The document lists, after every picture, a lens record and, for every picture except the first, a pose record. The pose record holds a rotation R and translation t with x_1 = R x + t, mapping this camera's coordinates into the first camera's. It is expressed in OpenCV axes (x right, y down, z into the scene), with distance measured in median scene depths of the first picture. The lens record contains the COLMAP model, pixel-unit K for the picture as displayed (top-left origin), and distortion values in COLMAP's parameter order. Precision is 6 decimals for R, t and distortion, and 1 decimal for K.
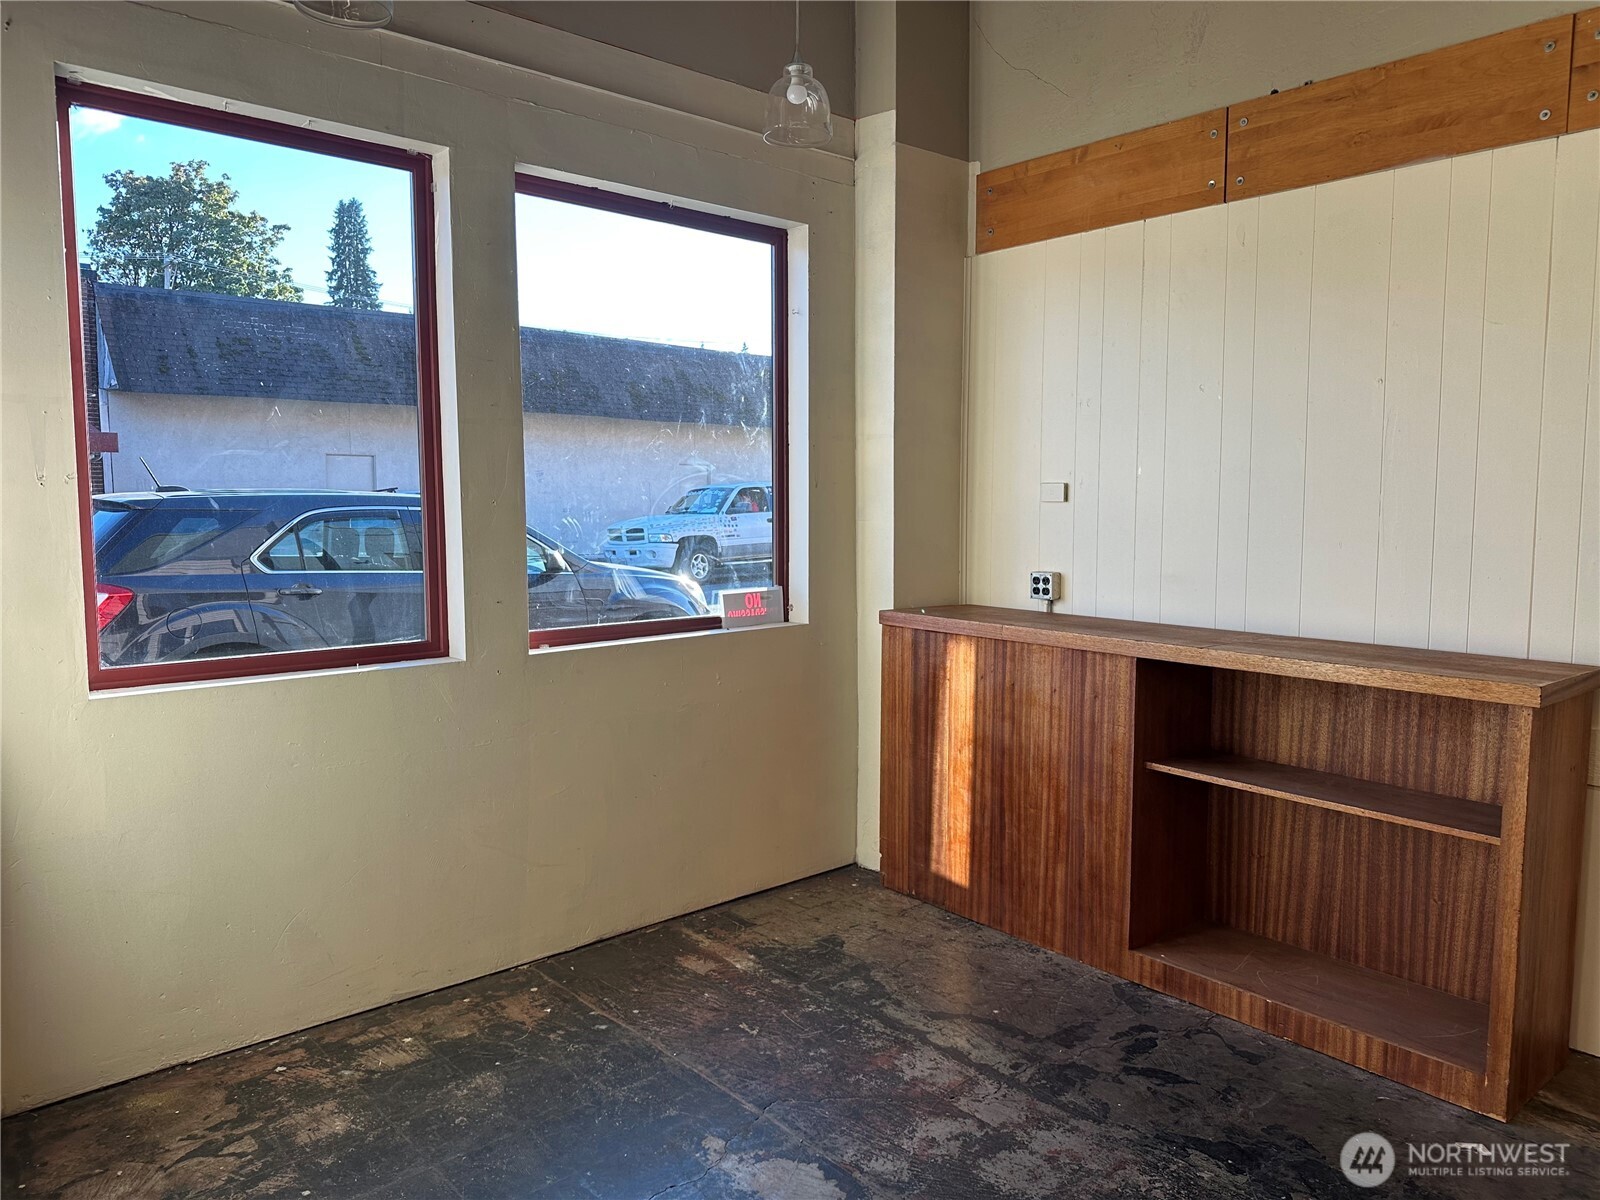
lens RADIAL K [[1118.8, 0, 800.0], [0, 1118.8, 600.0], [0, 0, 1]] dist [0.058523, -0.082271]
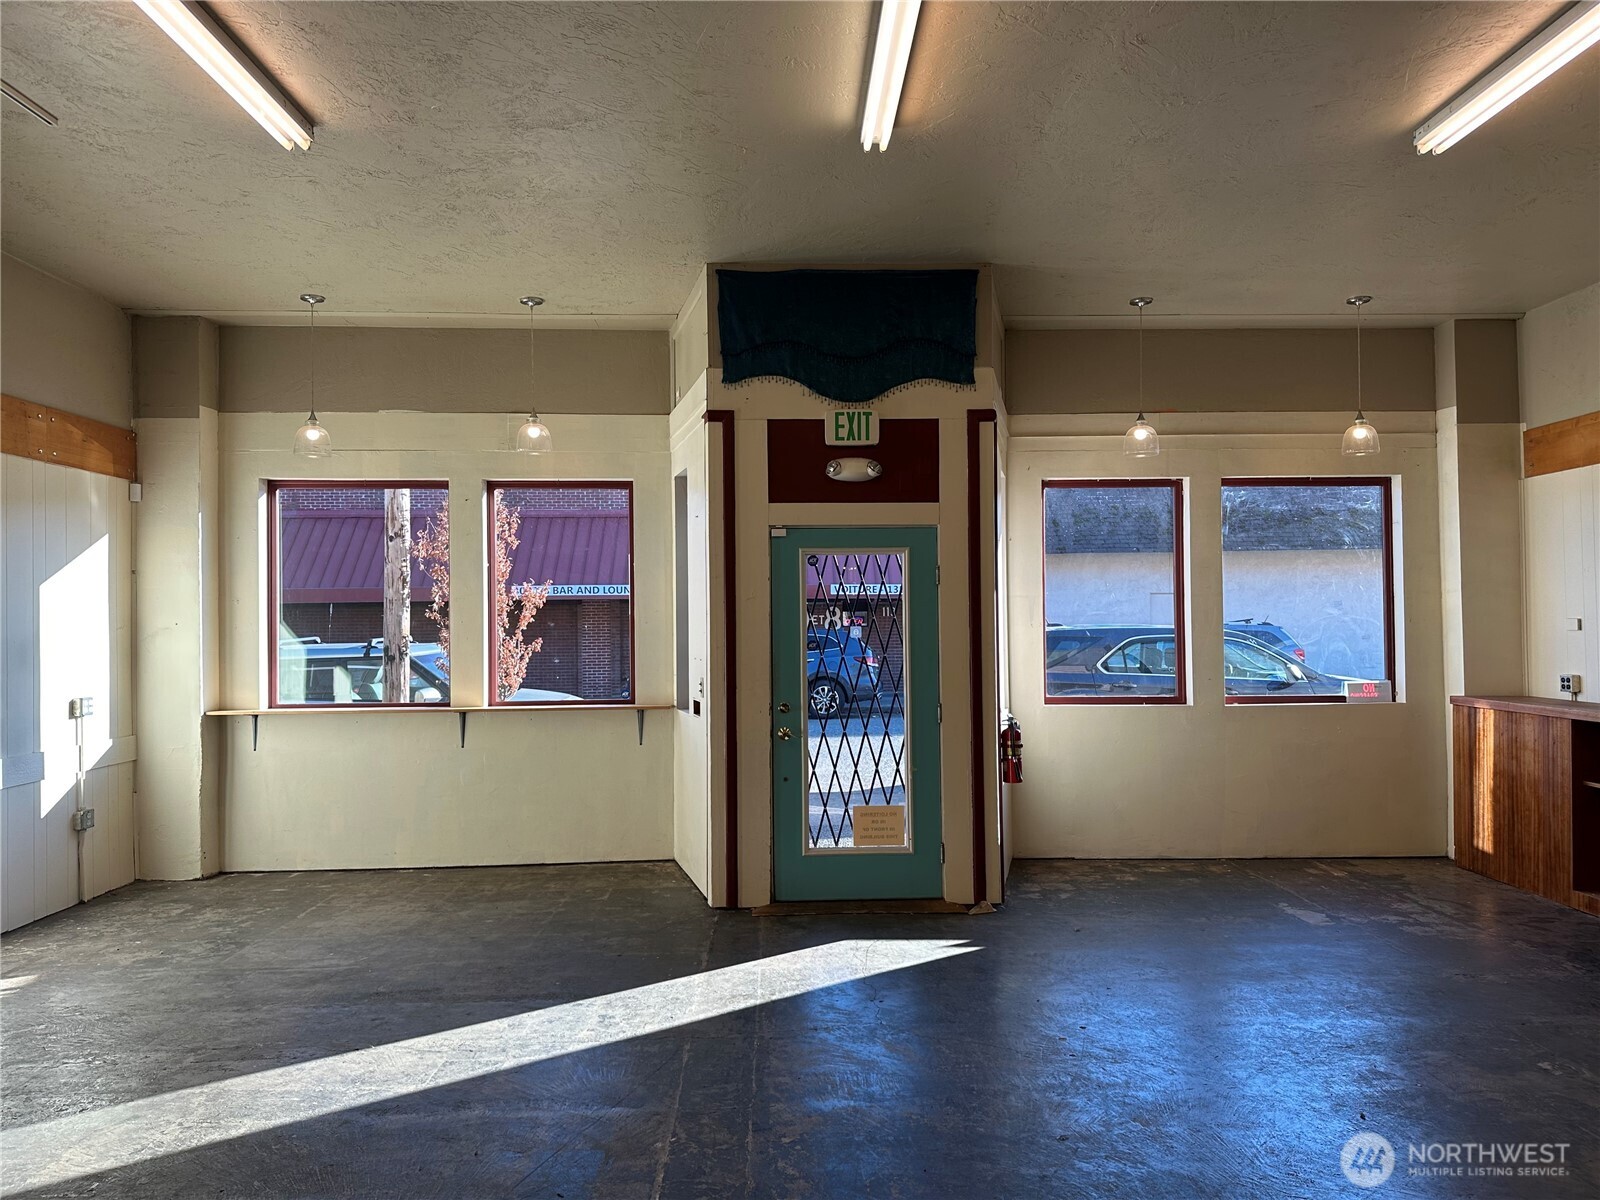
lens RADIAL K [[1118.8, 0, 800.0], [0, 1118.8, 600.0], [0, 0, 1]] dist [0.058523, -0.082271]
pose [[0.763049, -0.021978, -0.645967, 0.419332], [-0.051860, 0.994117, -0.095084, 0.077100], [0.644257, 0.106054, 0.757420, -0.909048]]
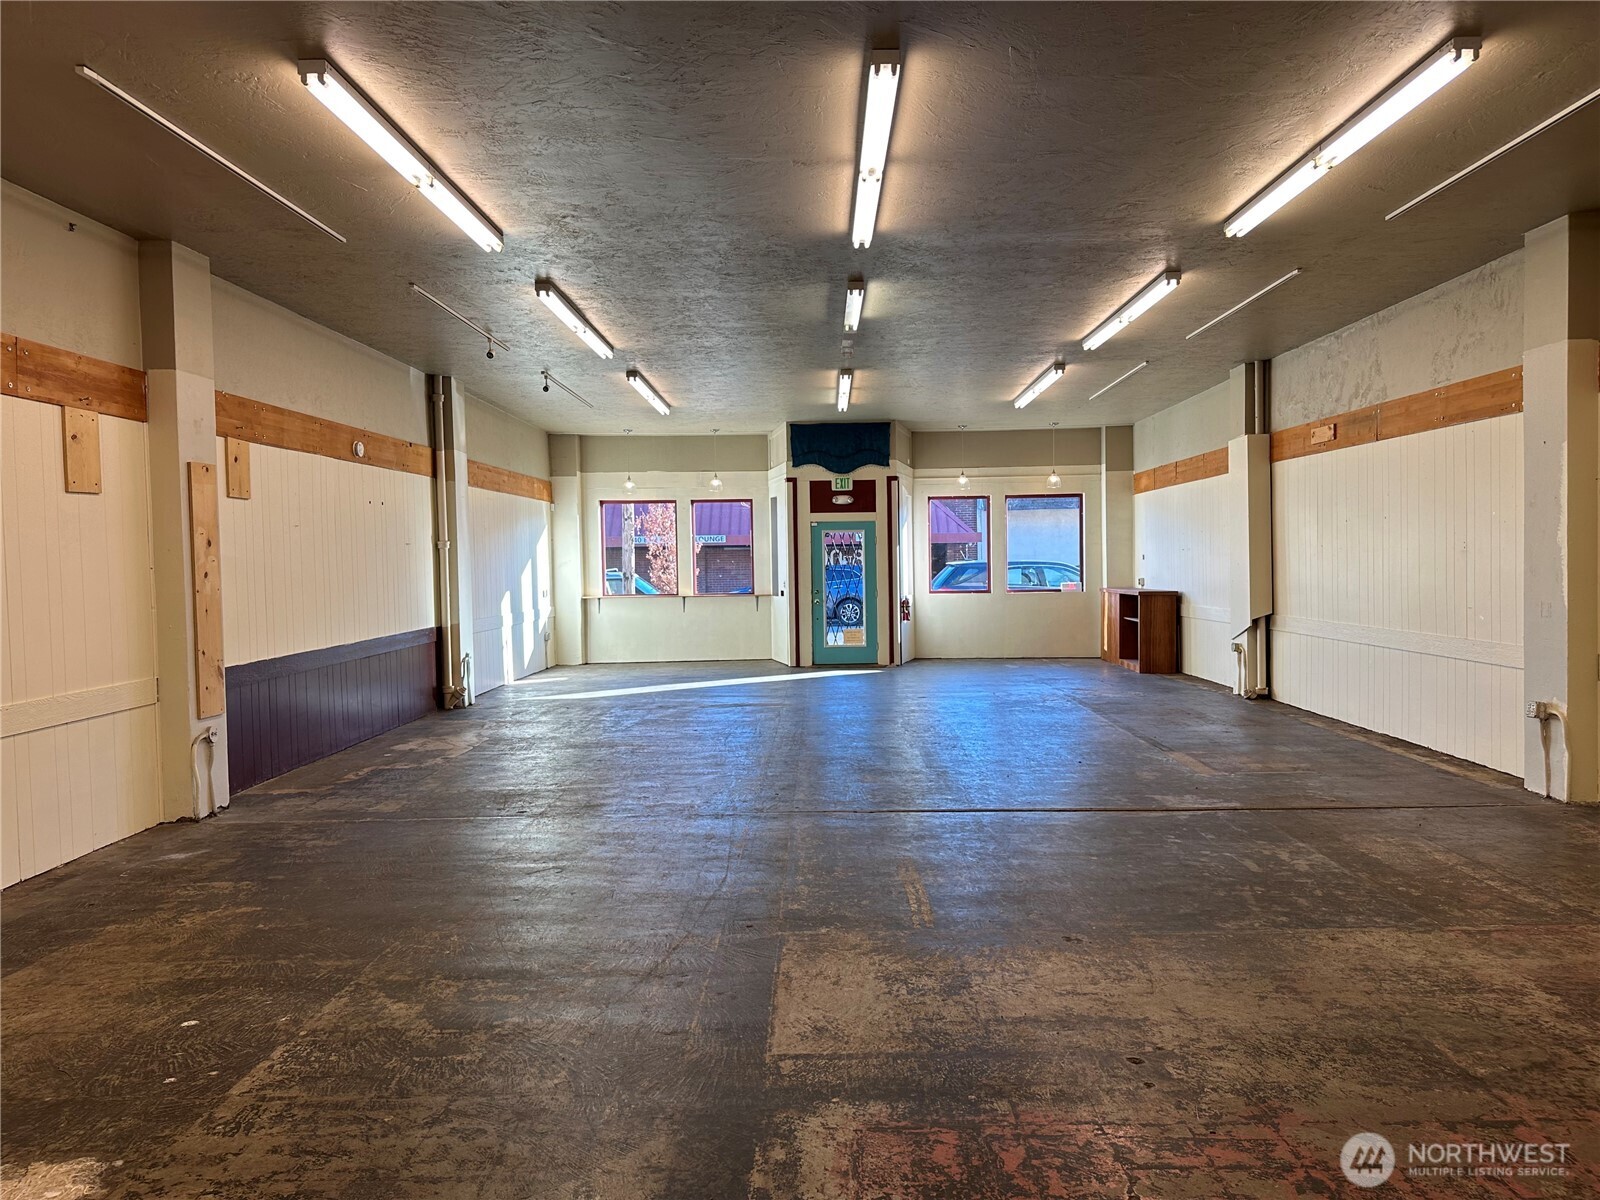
lens RADIAL K [[1118.8, 0, 800.0], [0, 1118.8, 600.0], [0, 0, 1]] dist [0.058523, -0.082271]
pose [[0.734252, 0.010517, -0.678795, 1.957634], [-0.047573, 0.998219, -0.035993, 0.242342], [0.677208, 0.058720, 0.733445, -2.584883]]
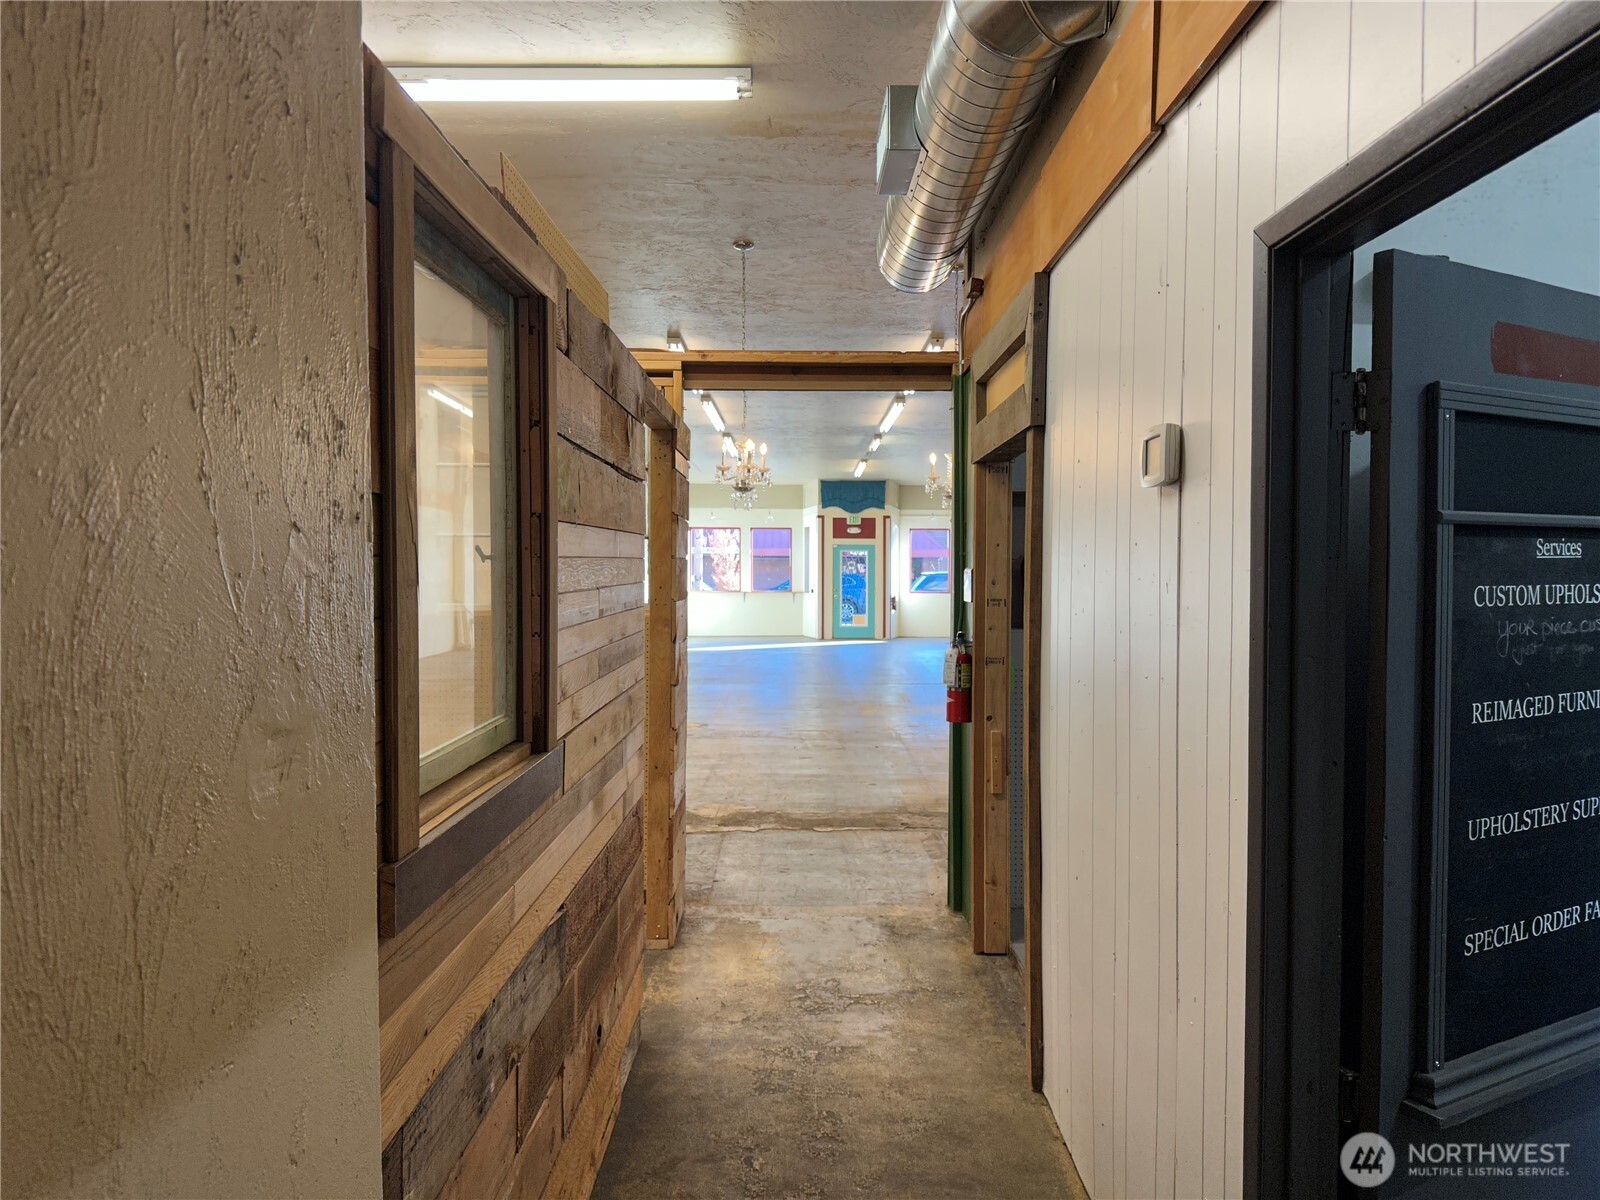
lens RADIAL K [[1118.8, 0, 800.0], [0, 1118.8, 600.0], [0, 0, 1]] dist [0.058523, -0.082271]
pose [[0.747247, 0.021002, -0.664215, 3.106627], [-0.066680, 0.996826, -0.043497, 0.387664], [0.661193, 0.076793, 0.746275, -4.168670]]
